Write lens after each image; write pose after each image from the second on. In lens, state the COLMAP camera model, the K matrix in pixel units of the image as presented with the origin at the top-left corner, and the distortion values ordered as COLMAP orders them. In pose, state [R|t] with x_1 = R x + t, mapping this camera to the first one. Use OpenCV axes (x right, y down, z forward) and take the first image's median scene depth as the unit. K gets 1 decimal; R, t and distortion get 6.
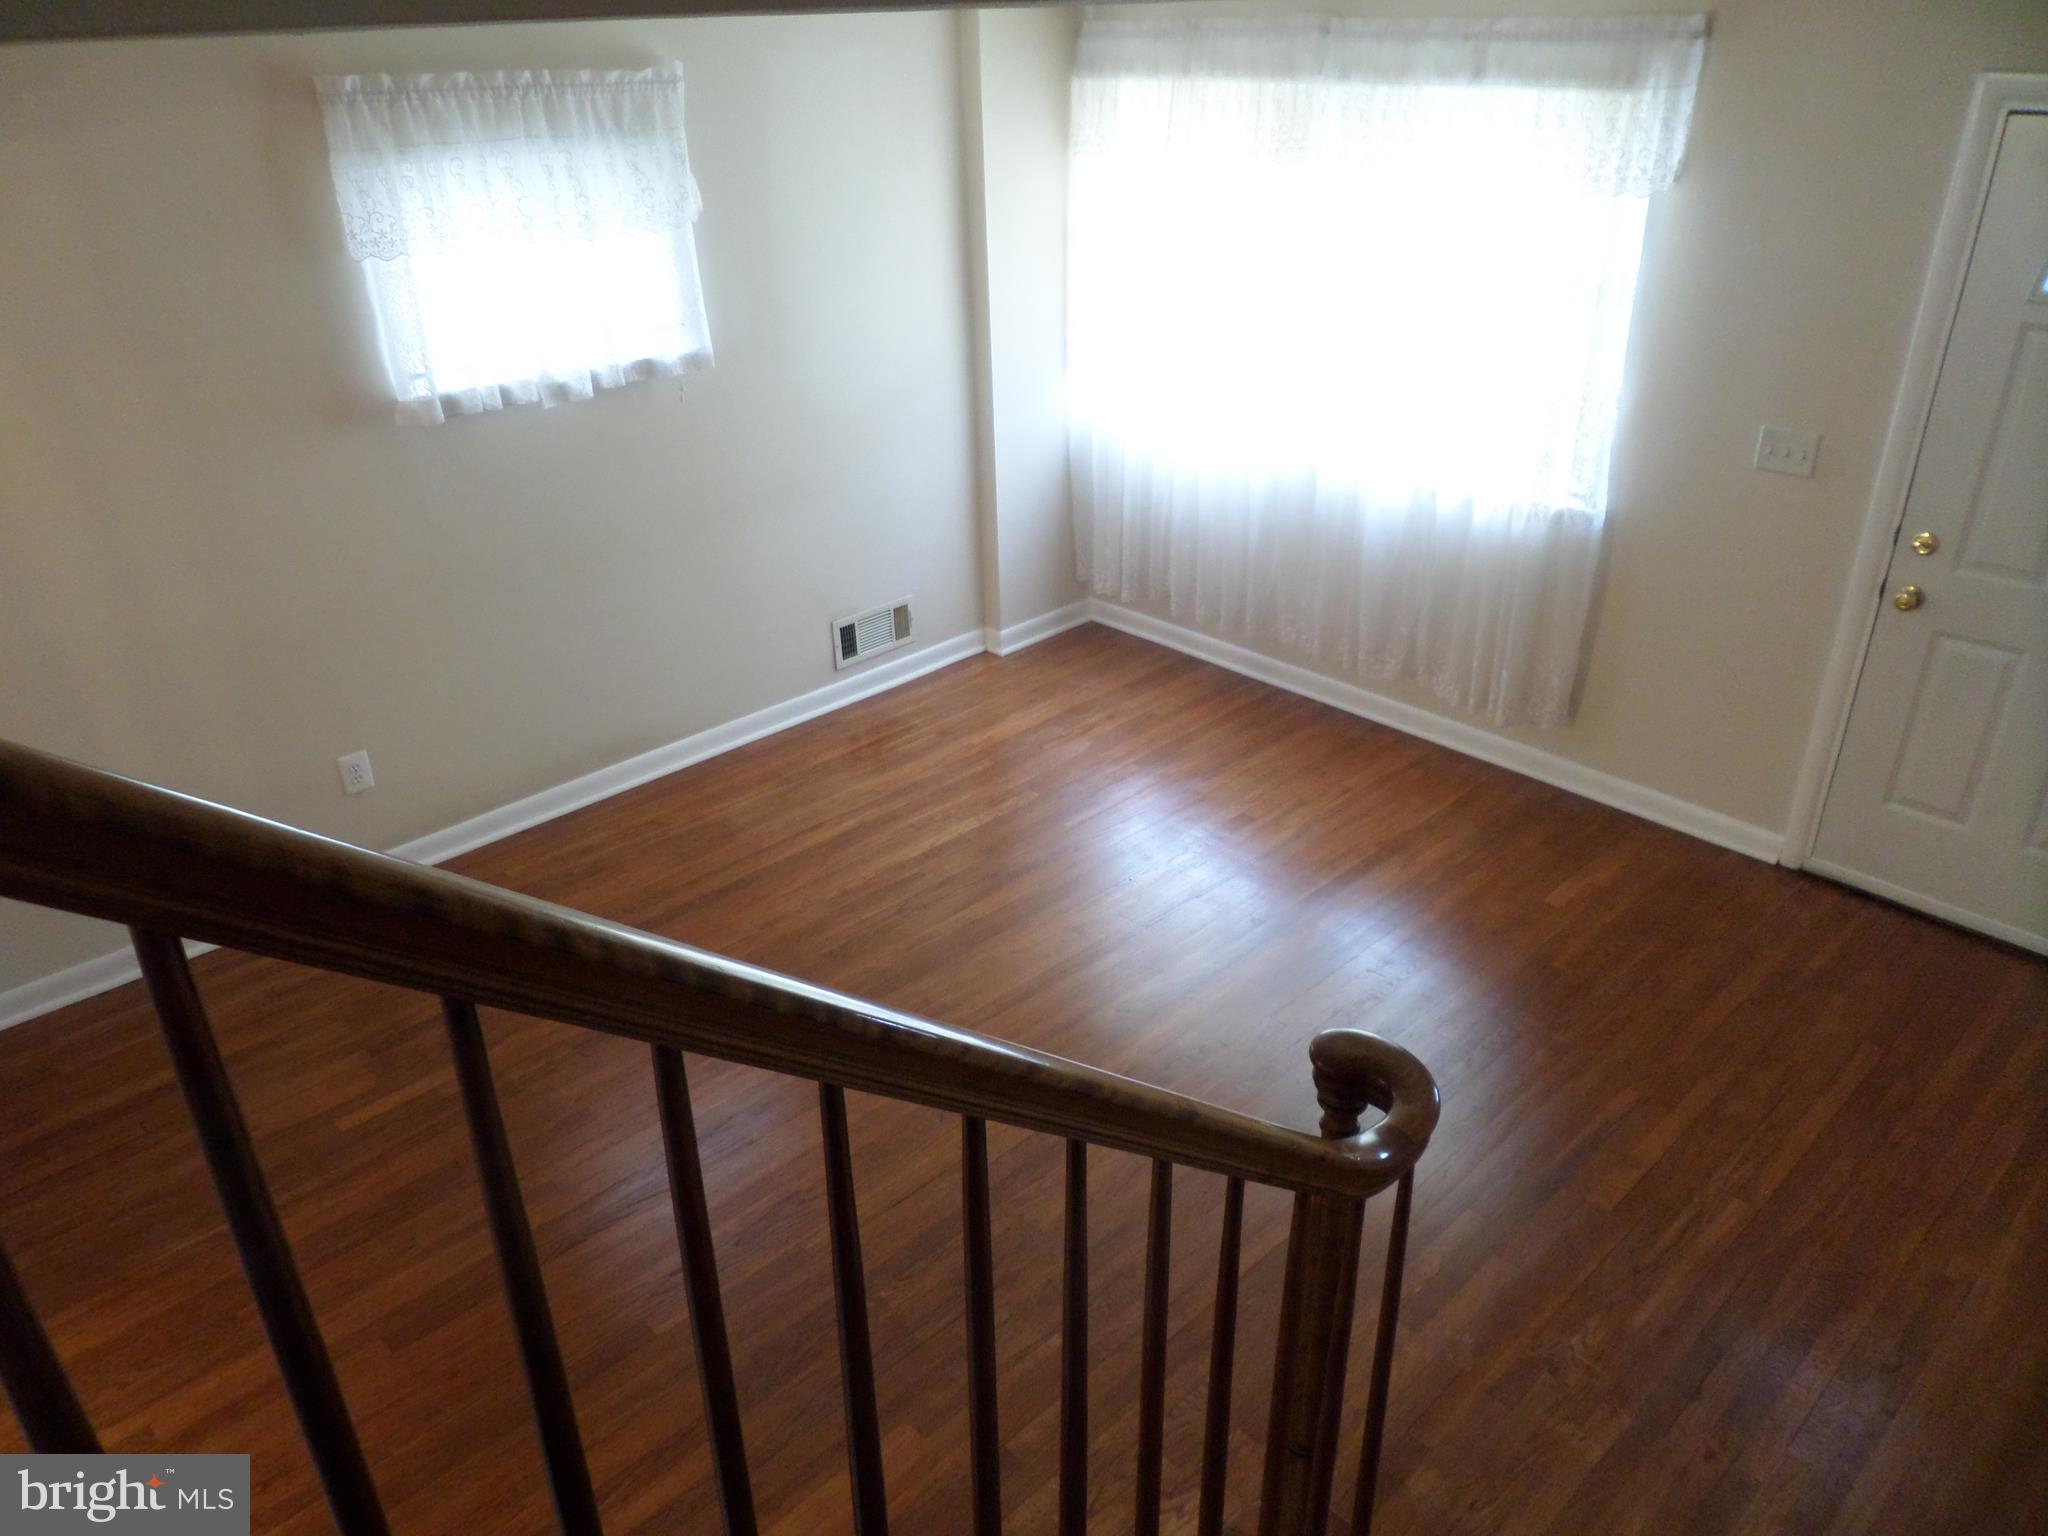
lens RADIAL K [[1446.1, 0, 1024.0], [0, 1446.1, 768.0], [0, 0, 1]] dist [-0.009369, -0.000989]
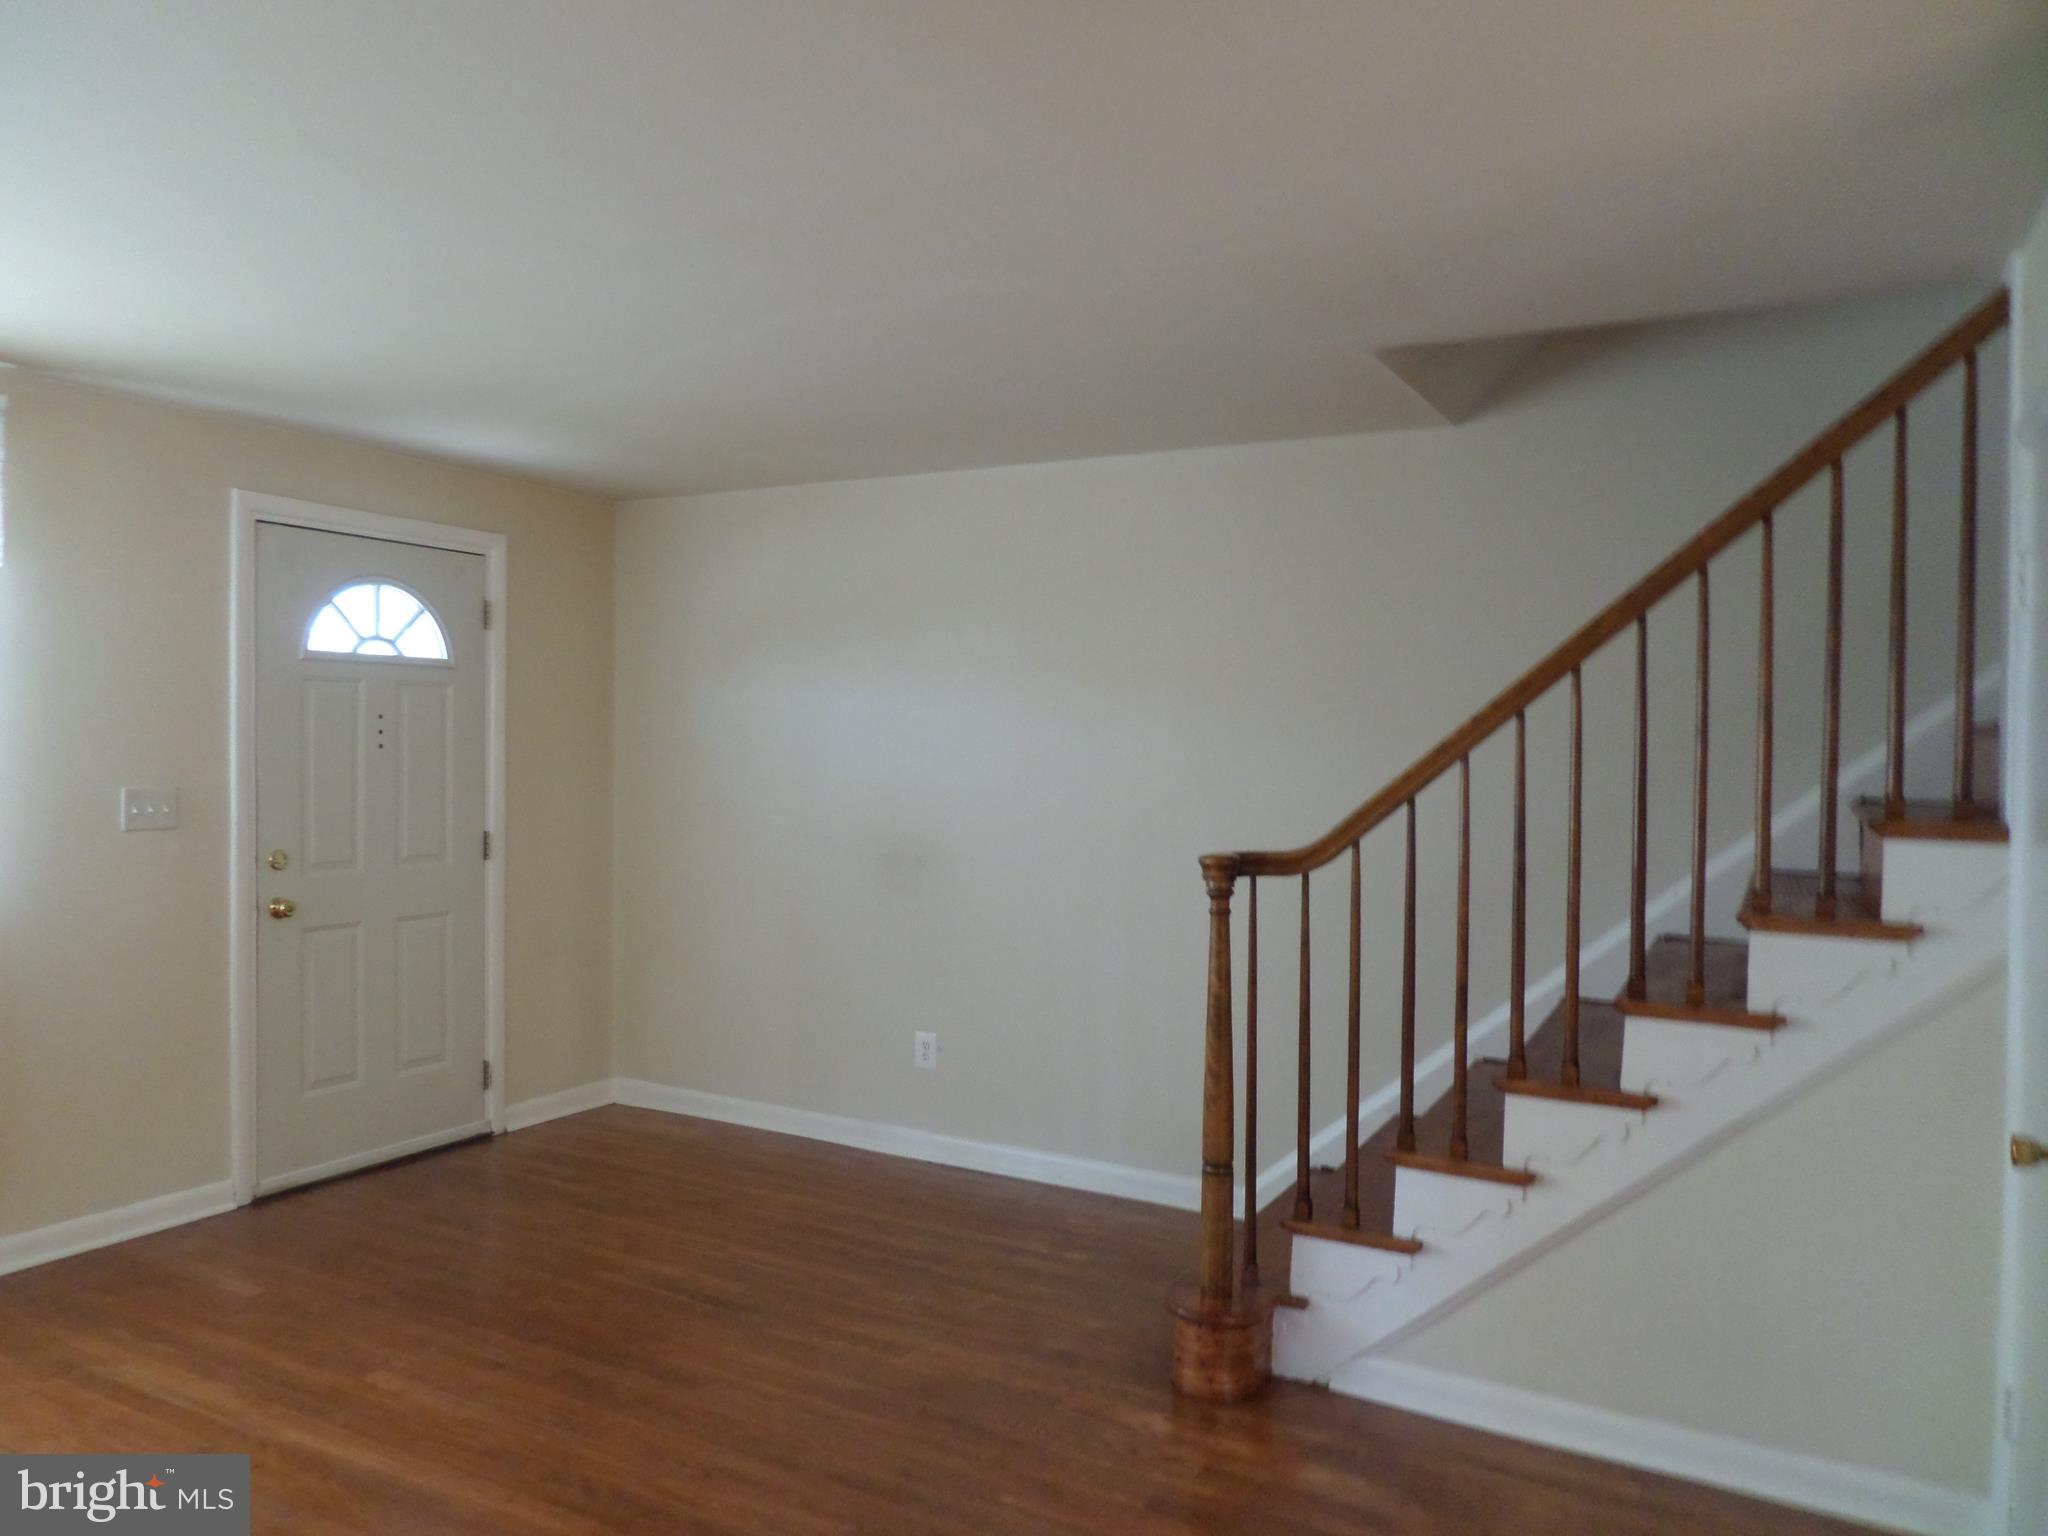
lens RADIAL K [[1446.1, 0, 1024.0], [0, 1446.1, 768.0], [0, 0, 1]] dist [-0.009369, -0.000989]
pose [[-0.285082, -0.005481, 0.958487, -0.595789], [0.436050, 0.889772, 0.134782, -0.102448], [-0.853574, 0.456373, -0.251268, 0.655615]]
